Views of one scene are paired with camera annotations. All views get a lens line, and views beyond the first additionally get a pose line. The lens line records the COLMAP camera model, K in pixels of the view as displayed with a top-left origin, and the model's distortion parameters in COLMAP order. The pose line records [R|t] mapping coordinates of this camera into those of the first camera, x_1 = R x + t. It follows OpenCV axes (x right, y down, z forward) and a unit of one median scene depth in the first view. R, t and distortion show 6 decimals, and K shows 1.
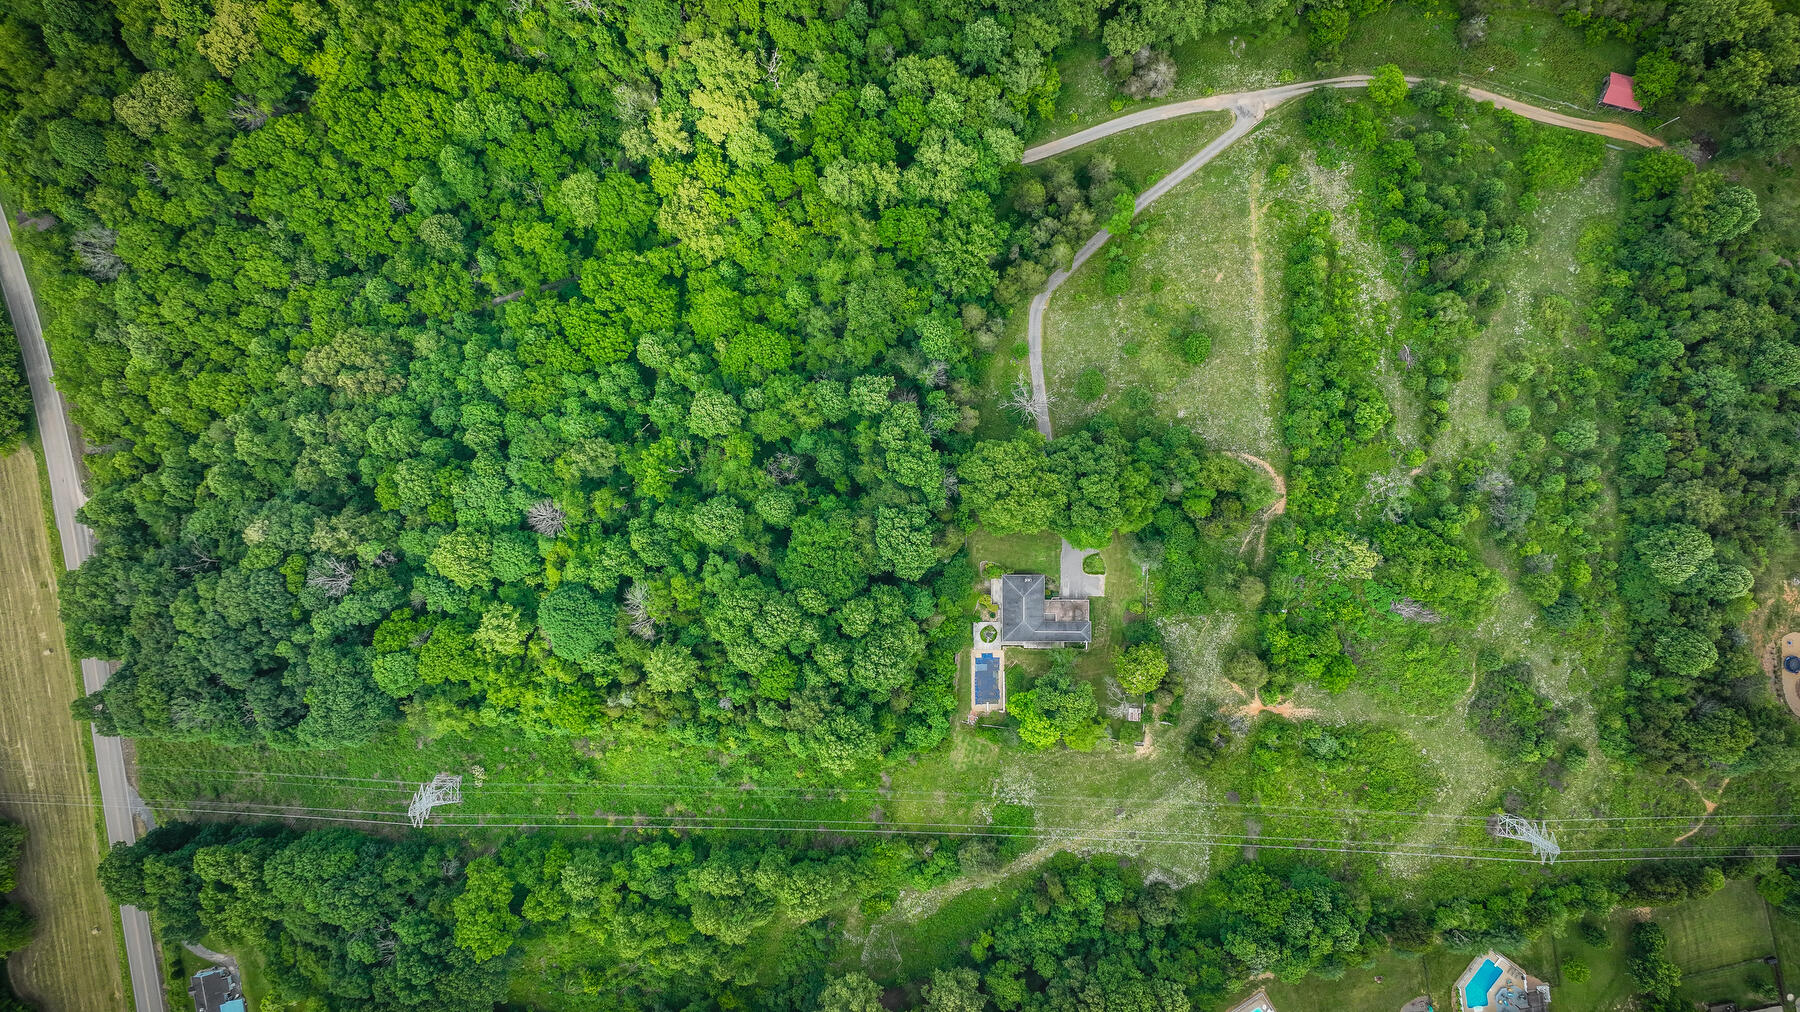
lens RADIAL K [[1274.4, 0, 896.0], [0, 1274.4, 504.4], [0, 0, 1]] dist [-0.003656, -0.003183]
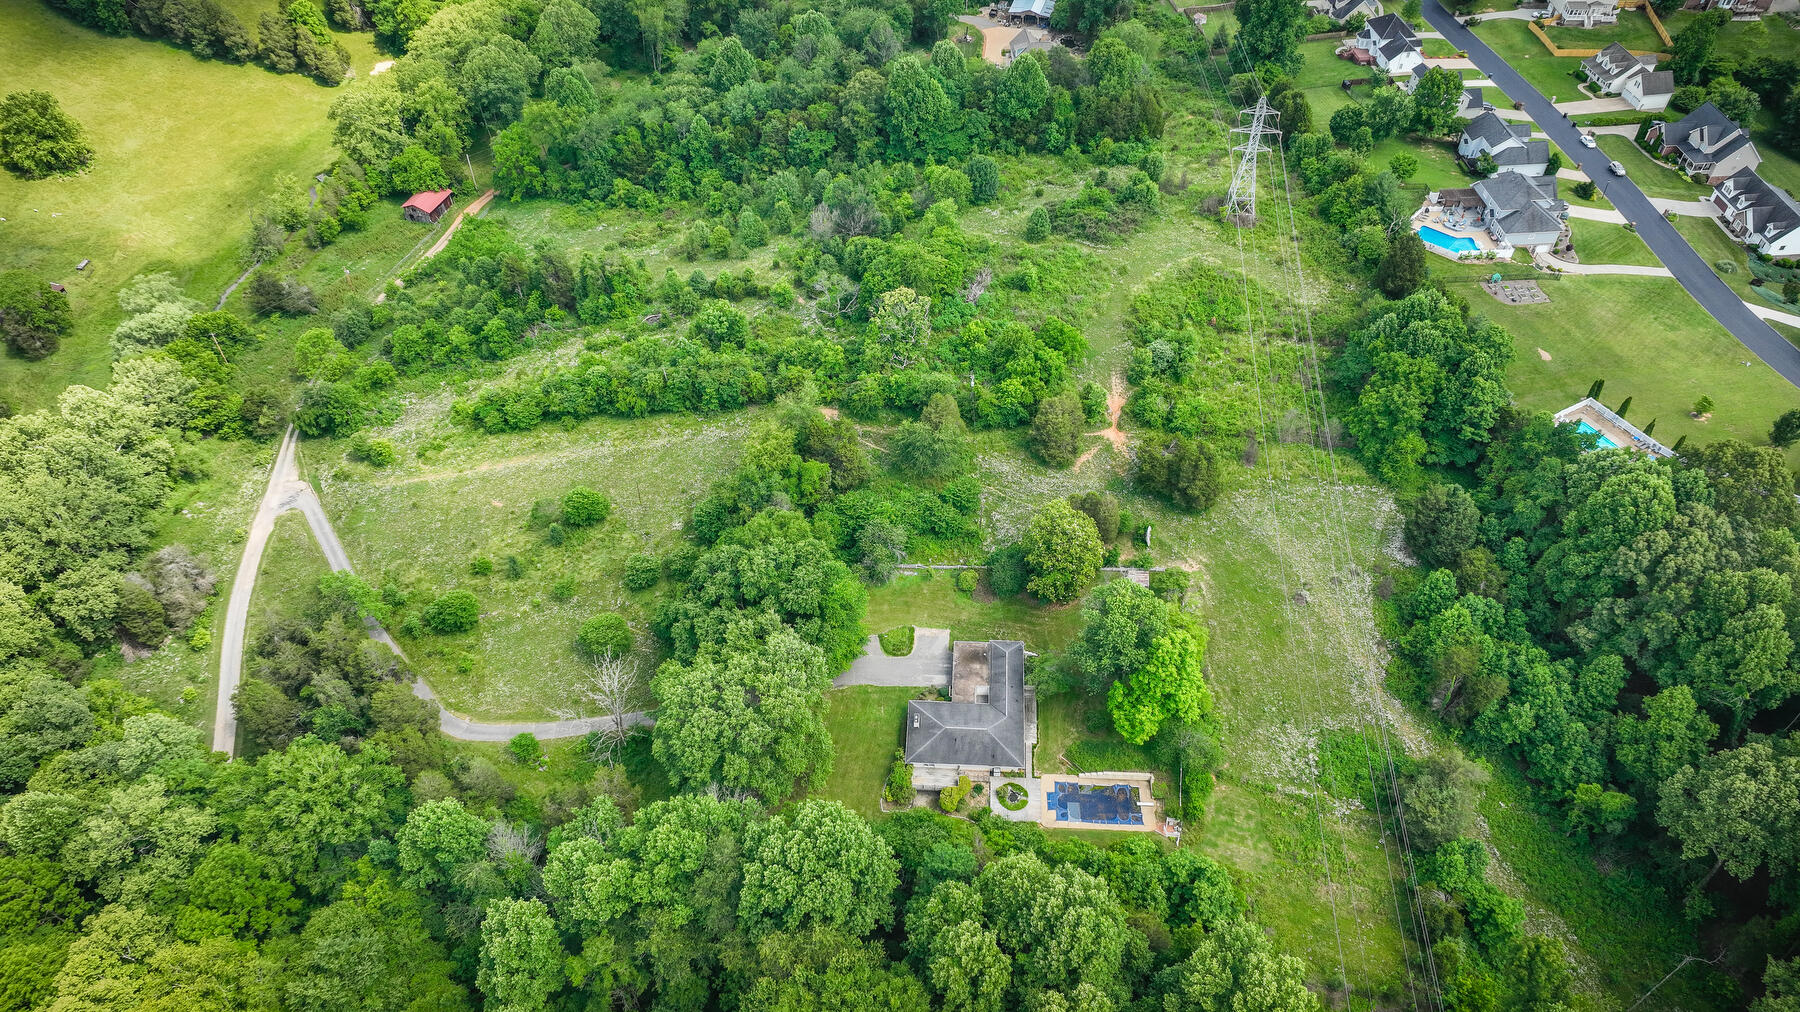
lens RADIAL K [[1274.4, 0, 896.0], [0, 1274.4, 504.4], [0, 0, 1]] dist [-0.003656, -0.003183]
pose [[0.057569, -0.715935, 0.695789, -0.225904], [0.998245, 0.031597, -0.050082, 0.076442], [0.013870, 0.697451, 0.716498, 0.526006]]
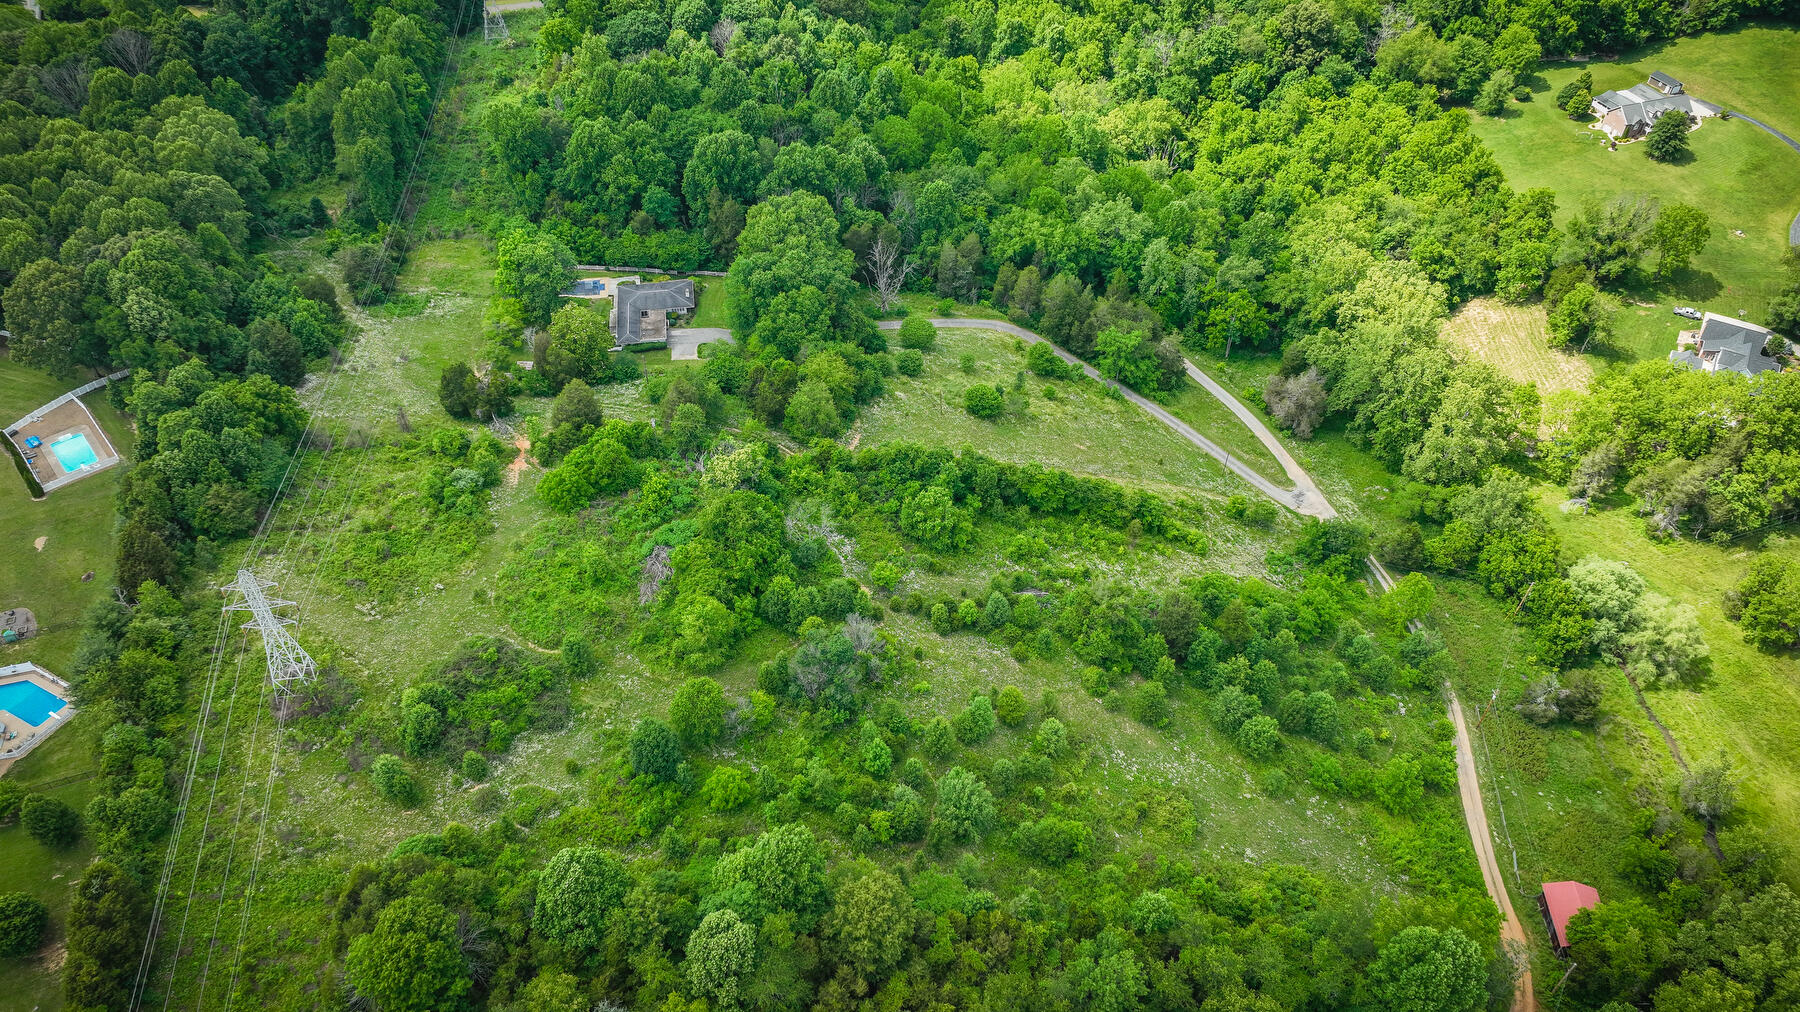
lens RADIAL K [[1274.4, 0, 896.0], [0, 1274.4, 504.4], [0, 0, 1]] dist [-0.003656, -0.003183]
pose [[0.149721, 0.672439, -0.724852, 0.869107], [-0.988554, 0.088032, -0.122523, 0.037923], [-0.018579, 0.734899, 0.677922, 0.509028]]
